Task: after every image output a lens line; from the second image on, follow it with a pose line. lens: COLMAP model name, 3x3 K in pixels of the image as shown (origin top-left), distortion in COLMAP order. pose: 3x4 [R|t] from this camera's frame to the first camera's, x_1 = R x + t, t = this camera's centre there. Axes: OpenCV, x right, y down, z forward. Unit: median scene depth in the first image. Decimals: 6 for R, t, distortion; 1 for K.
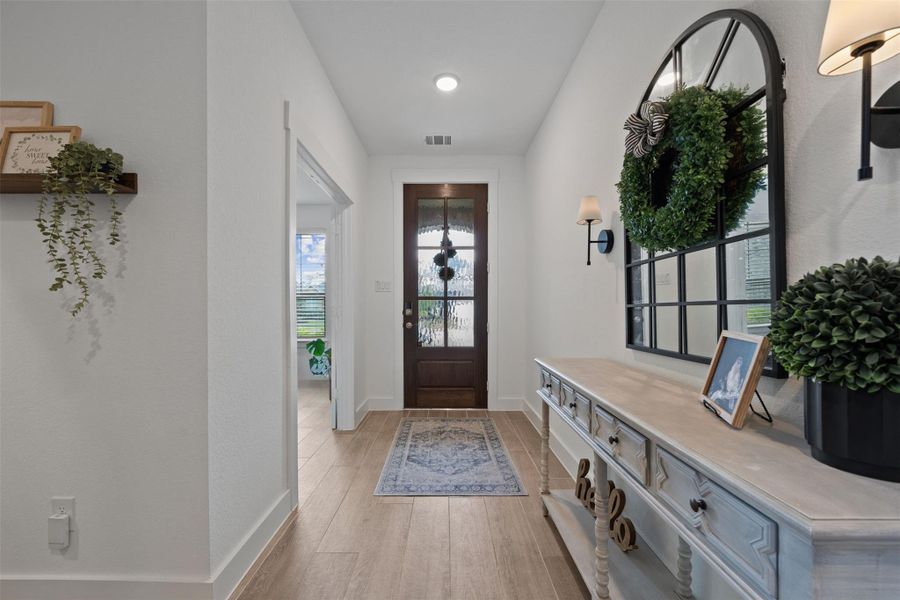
lens RADIAL K [[379.6, 0, 452.4], [0, 379.6, 319.4], [0, 0, 1]] dist [-0.000610, -0.000164]
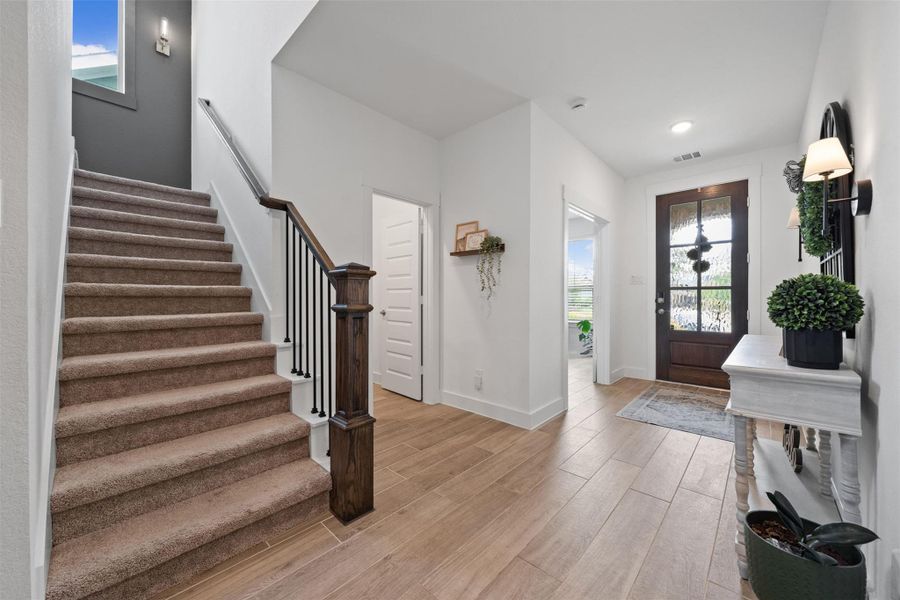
lens RADIAL K [[332.3, 0, 446.2], [0, 332.3, 296.2], [0, 0, 1]] dist [-0.003519, -0.000789]
pose [[0.730349, -0.005260, -0.683054, 0.135172], [-0.017959, 0.999477, -0.026900, 0.010456], [0.682838, 0.031913, 0.729872, -0.301075]]
